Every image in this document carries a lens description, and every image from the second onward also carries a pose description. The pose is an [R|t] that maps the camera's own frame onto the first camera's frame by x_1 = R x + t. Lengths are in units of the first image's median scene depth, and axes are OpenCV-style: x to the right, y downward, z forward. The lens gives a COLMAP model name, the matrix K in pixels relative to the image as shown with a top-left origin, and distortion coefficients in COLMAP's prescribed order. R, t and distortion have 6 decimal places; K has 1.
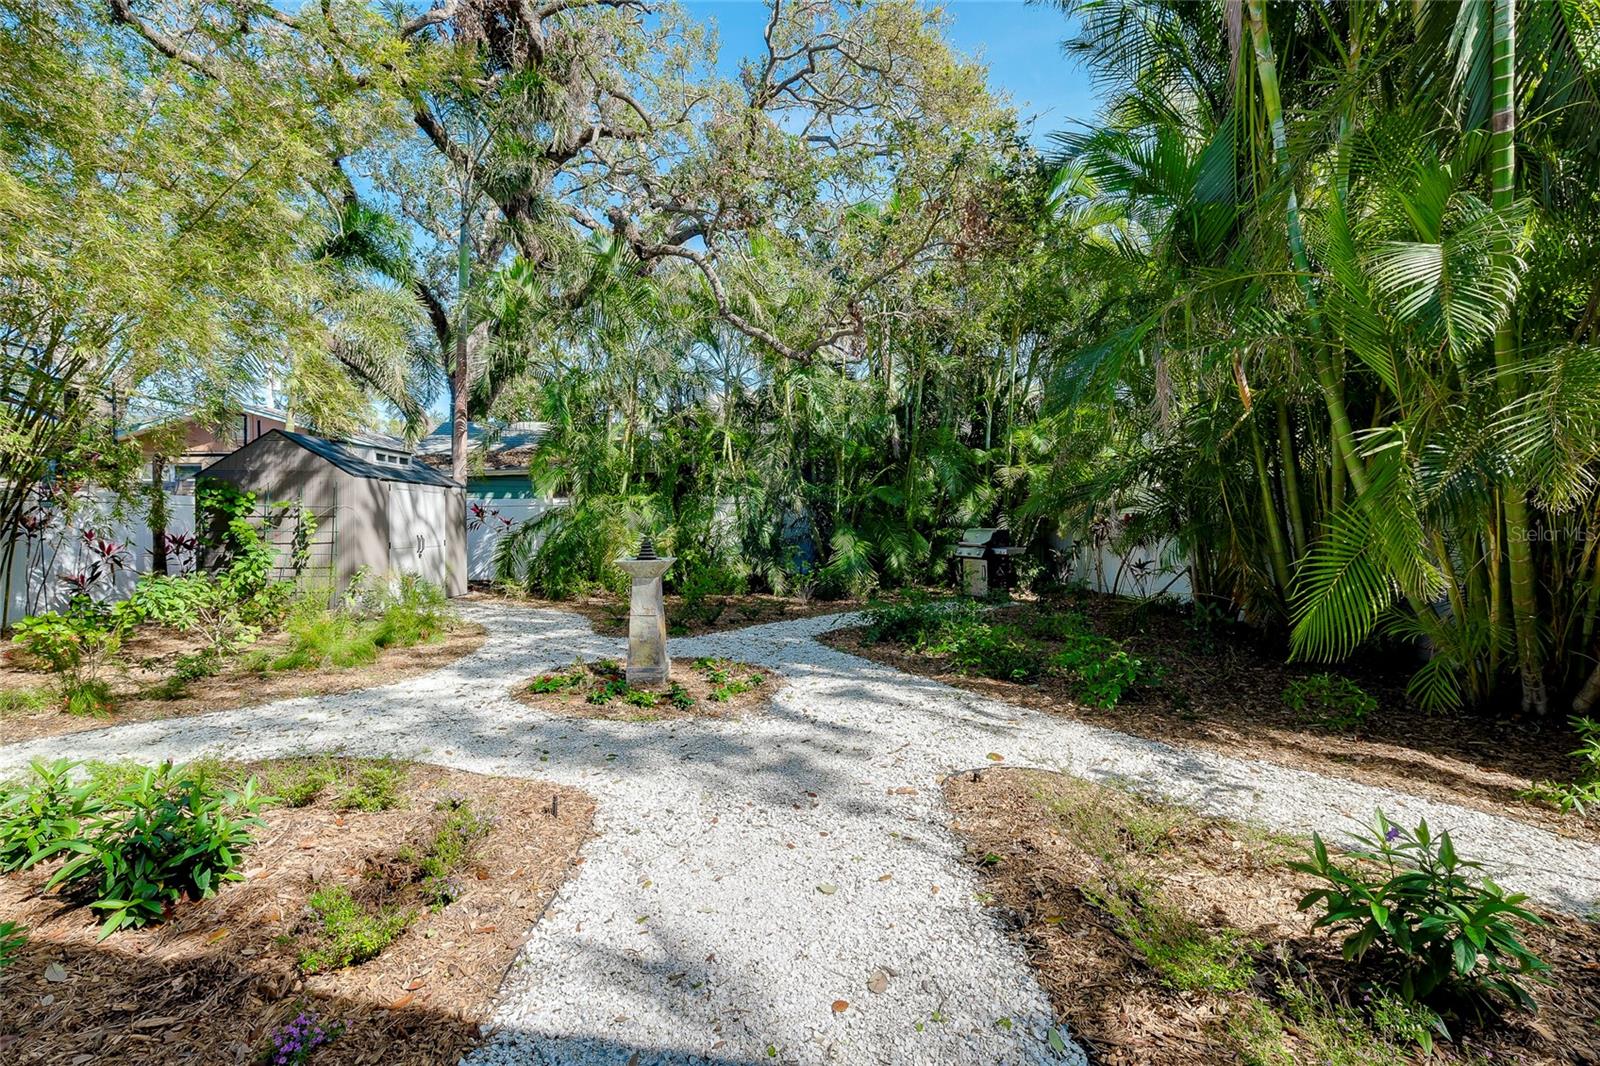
lens RADIAL K [[692.2, 0, 793.8], [0, 692.2, 528.9], [0, 0, 1]] dist [-0.001608, -0.000945]
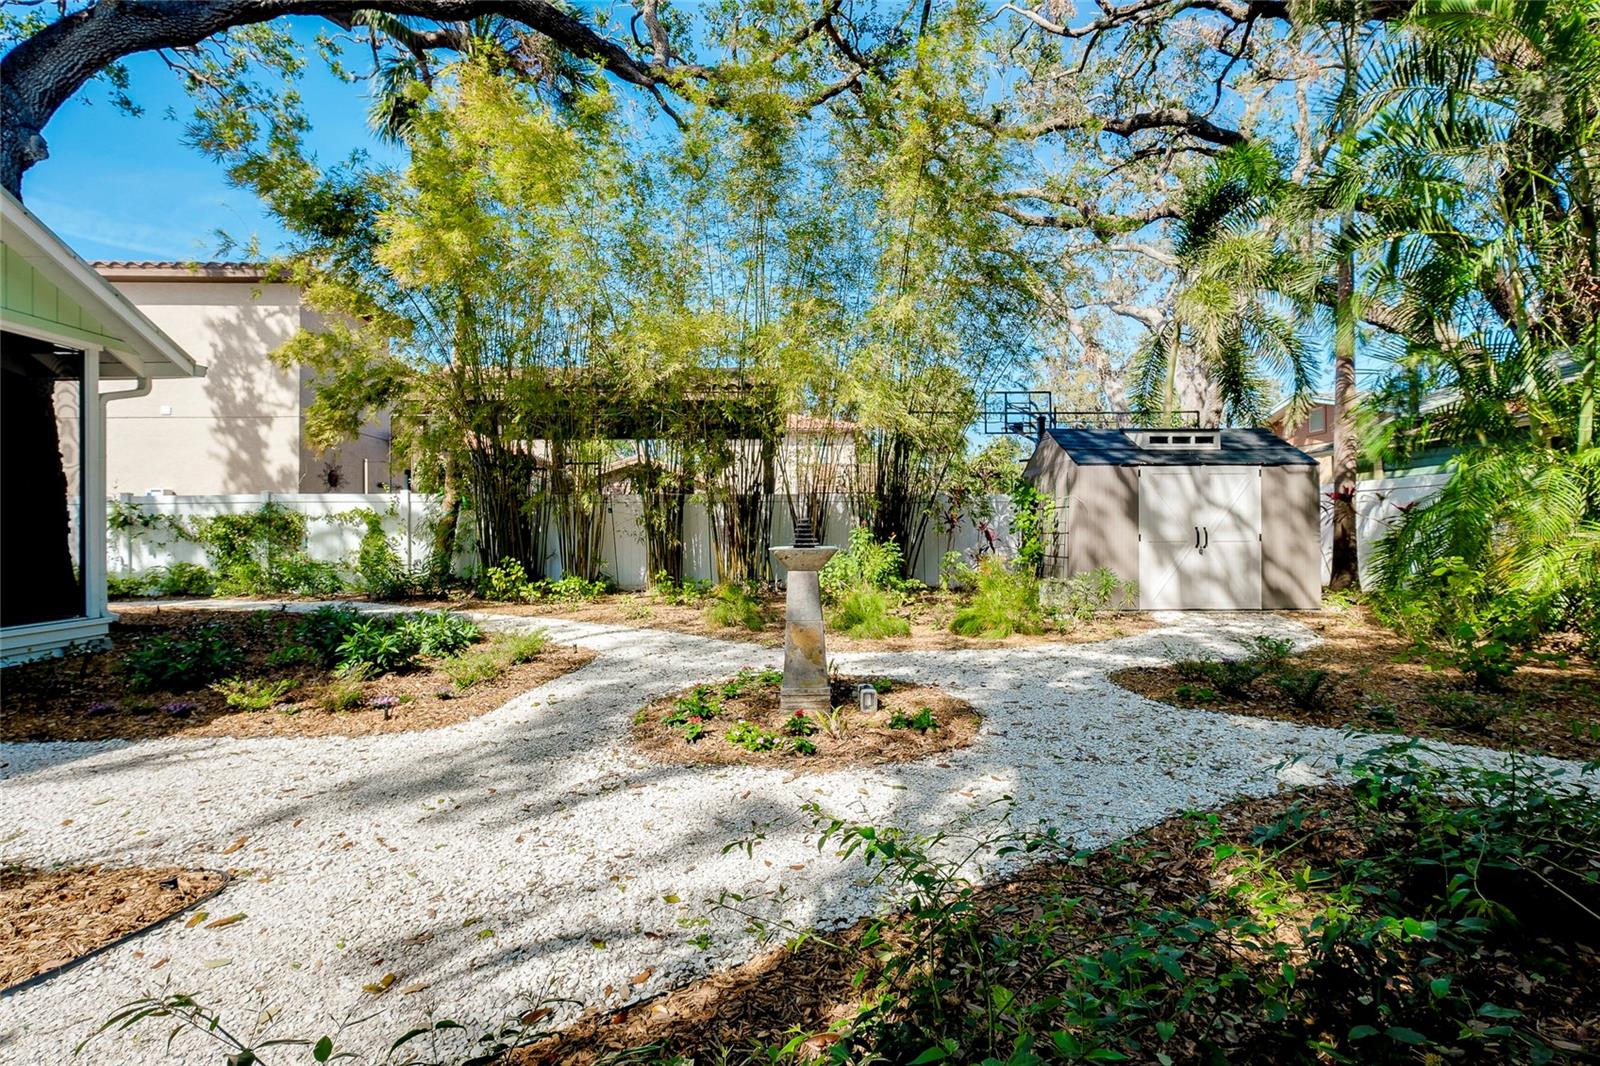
lens RADIAL K [[692.2, 0, 798.4], [0, 692.2, 529.9], [0, 0, 1]] dist [-0.001608, -0.000945]
pose [[0.020548, 0.006978, -0.999765, 0.253644], [0.002675, 0.999972, 0.007034, 0.005467], [0.999785, -0.002819, 0.020528, 0.423614]]
